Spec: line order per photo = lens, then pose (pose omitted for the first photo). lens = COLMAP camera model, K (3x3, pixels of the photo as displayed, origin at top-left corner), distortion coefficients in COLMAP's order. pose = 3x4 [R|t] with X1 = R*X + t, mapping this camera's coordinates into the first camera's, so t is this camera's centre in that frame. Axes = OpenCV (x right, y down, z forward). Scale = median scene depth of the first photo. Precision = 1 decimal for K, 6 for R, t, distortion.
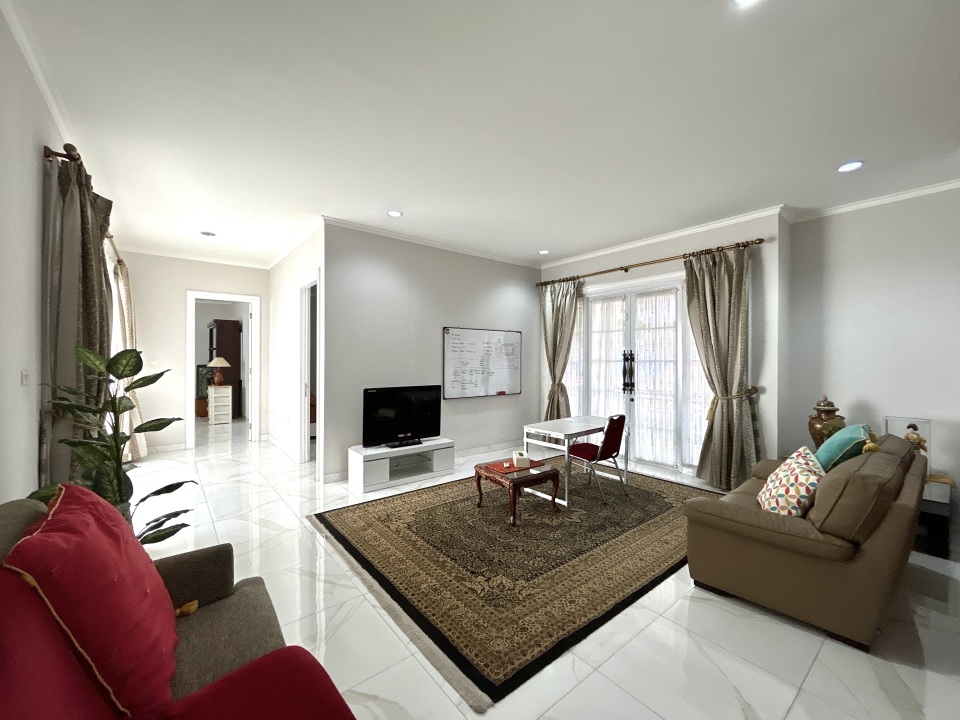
lens RADIAL K [[386.3, 0, 477.5], [0, 386.3, 360.2], [0, 0, 1]] dist [0.002085, 0.000154]
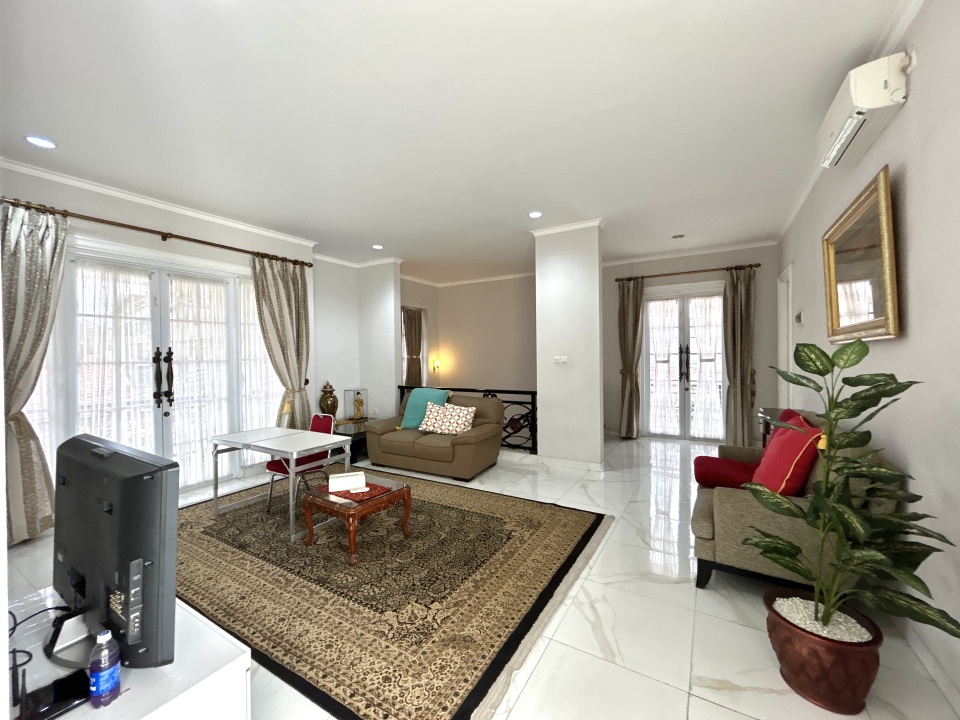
lens RADIAL K [[386.3, 0, 479.5], [0, 386.3, 354.6], [0, 0, 1]] dist [0.002085, 0.000154]
pose [[-0.334728, 0.004624, 0.942304, -0.818653], [0.015177, 0.999885, 0.000485, -0.004063], [-0.942193, 0.014464, -0.334759, 1.110075]]
